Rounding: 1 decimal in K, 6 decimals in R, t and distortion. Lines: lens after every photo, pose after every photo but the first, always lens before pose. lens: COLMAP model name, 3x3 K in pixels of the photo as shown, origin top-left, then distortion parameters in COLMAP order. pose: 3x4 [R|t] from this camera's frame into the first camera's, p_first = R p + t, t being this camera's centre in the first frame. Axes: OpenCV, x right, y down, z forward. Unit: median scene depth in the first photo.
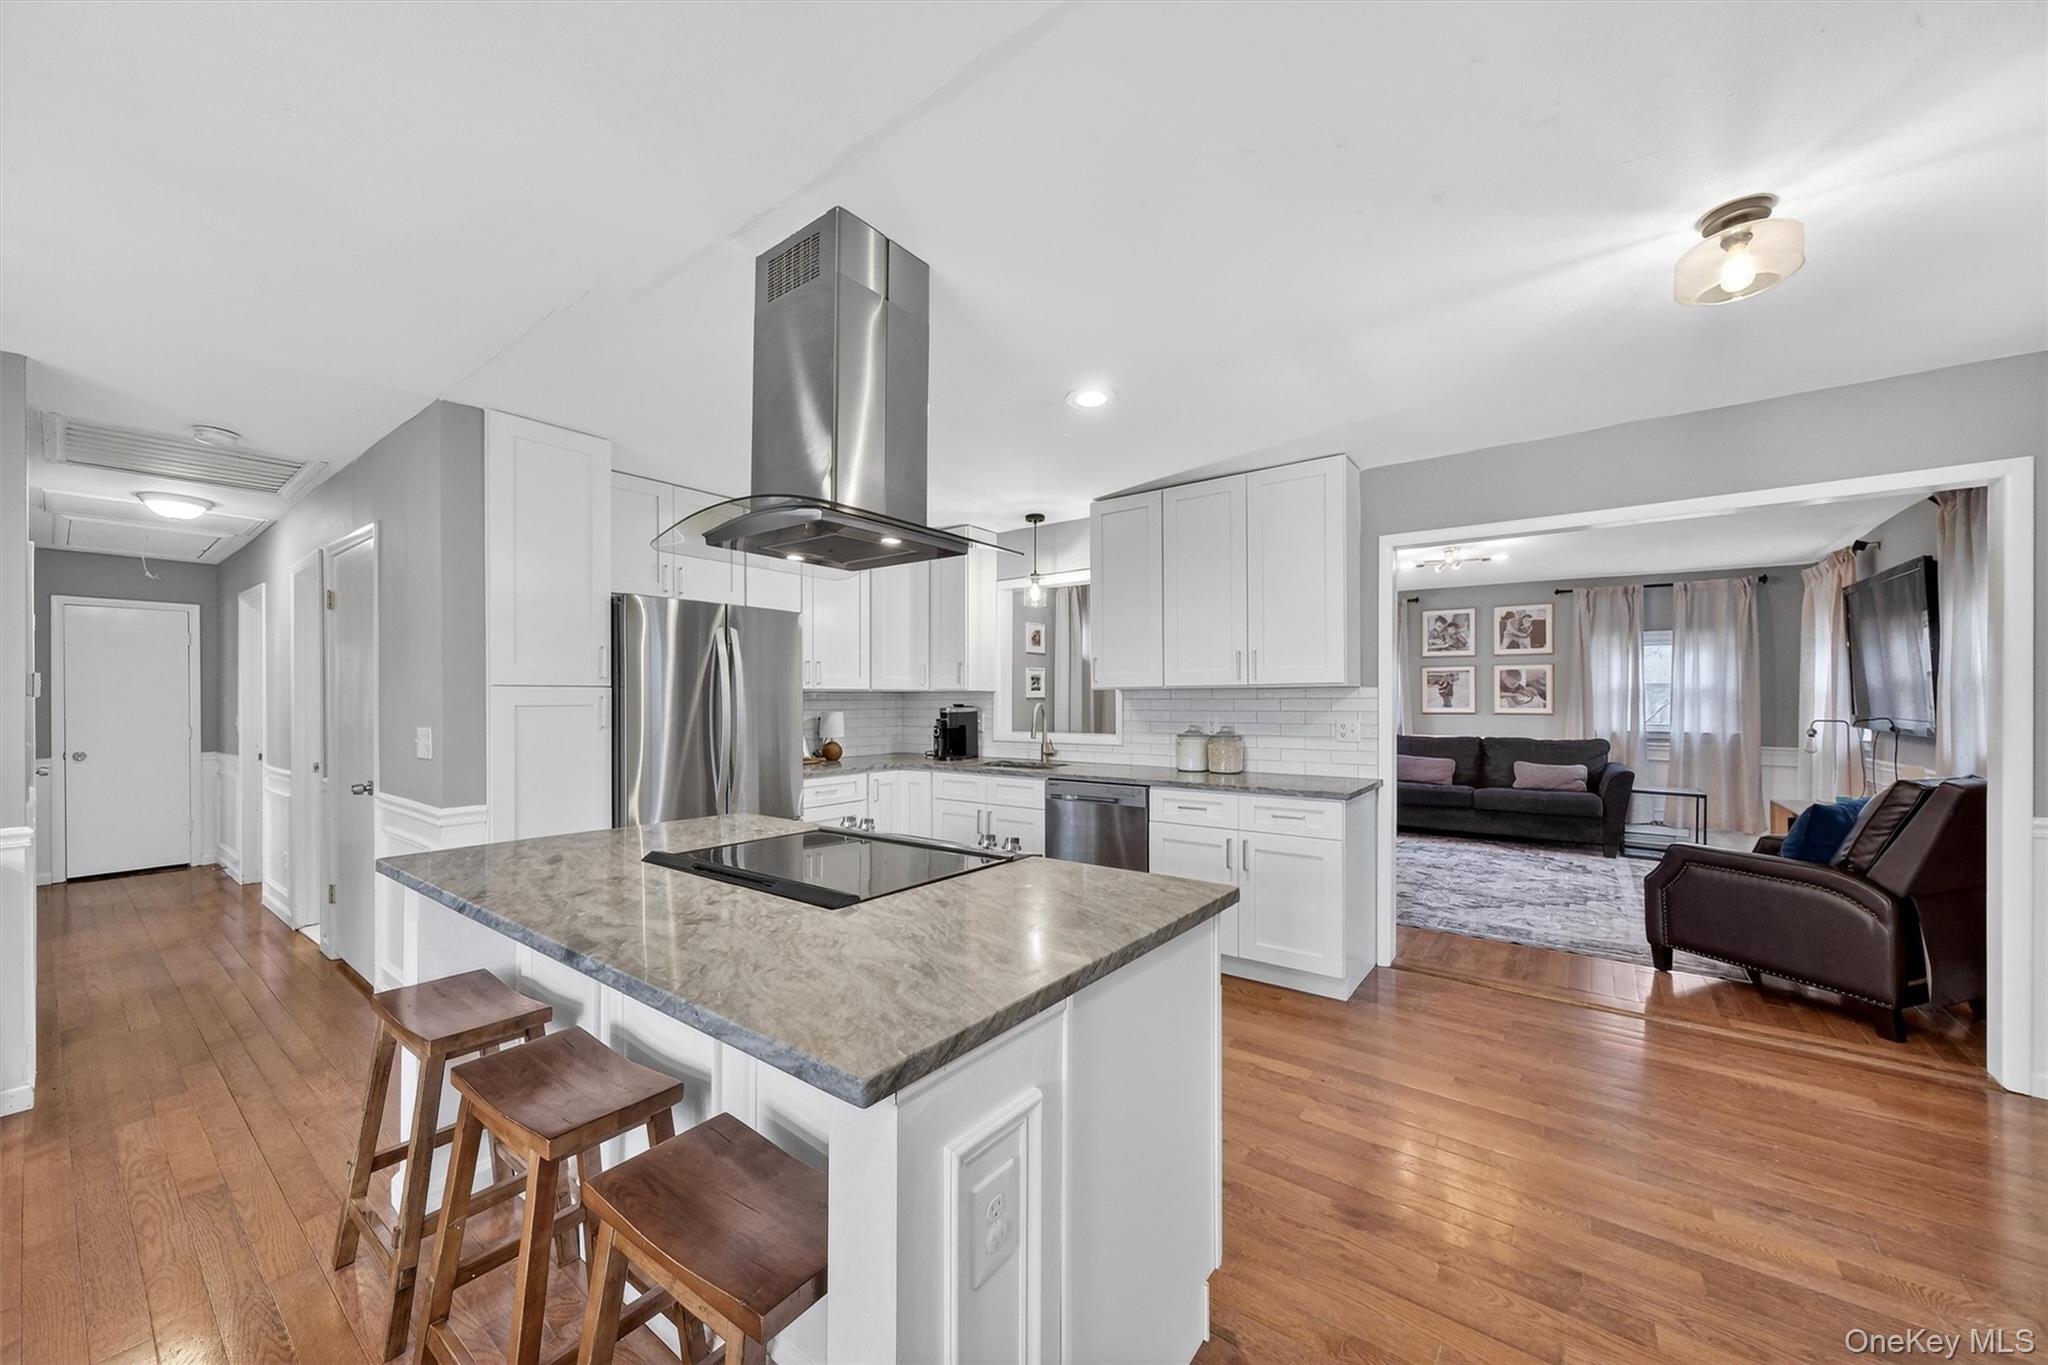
lens RADIAL K [[743.7, 0, 1014.4], [0, 743.7, 698.9], [0, 0, 1]] dist [-0.002907, 0.000409]
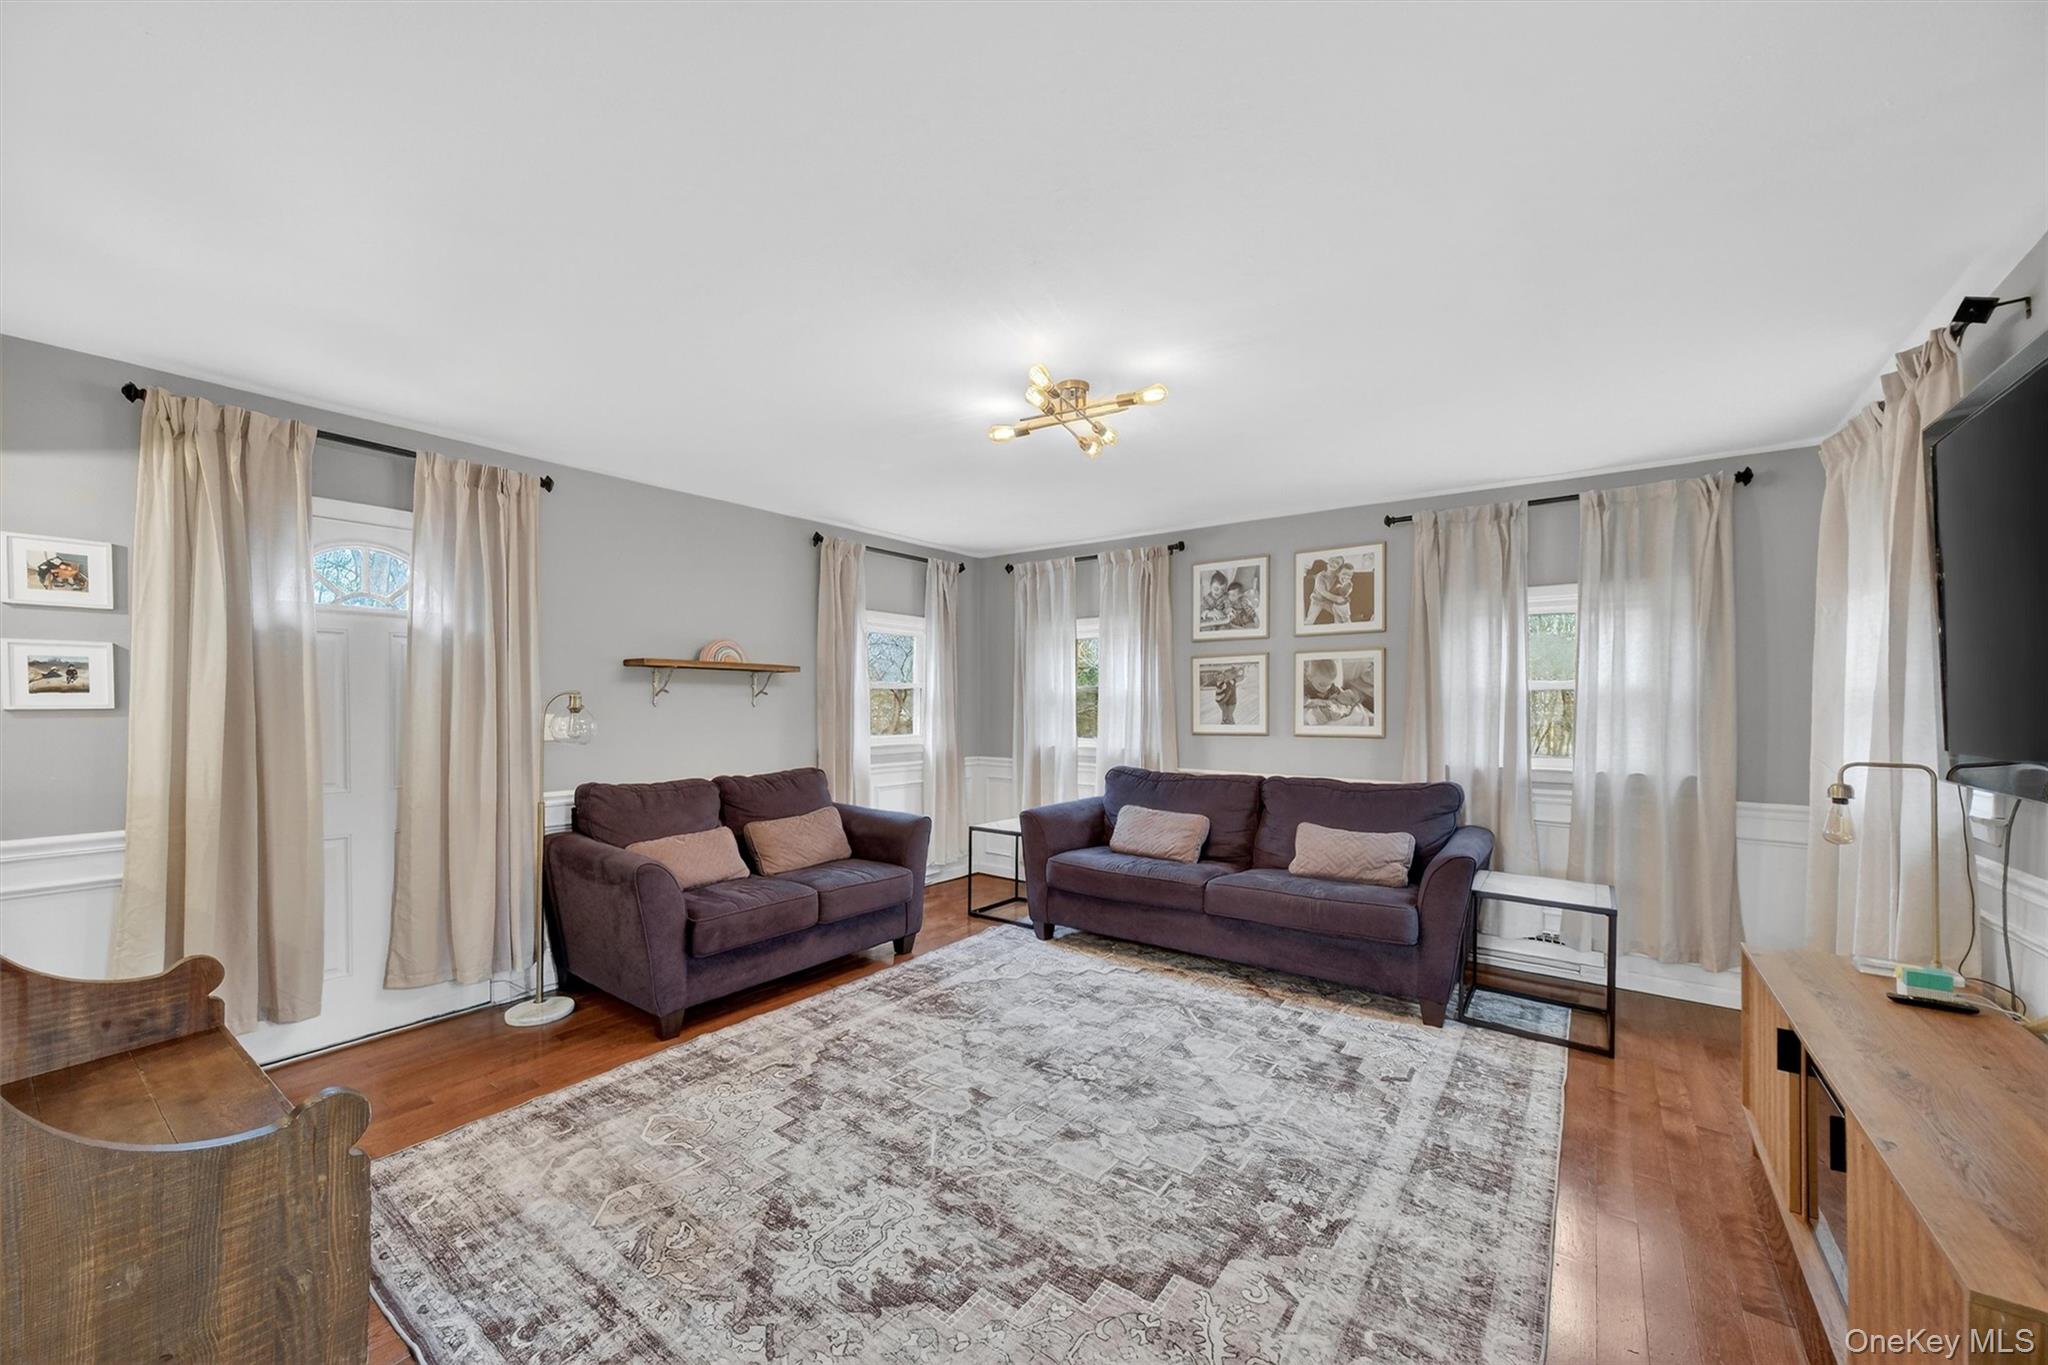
lens RADIAL K [[743.7, 0, 1032.6], [0, 743.7, 719.9], [0, 0, 1]] dist [-0.002907, 0.000409]
pose [[0.999983, -0.000615, 0.005733, 0.473922], [0.000531, 0.999893, 0.014611, -0.000875], [-0.005741, -0.014608, 0.999877, 0.448951]]
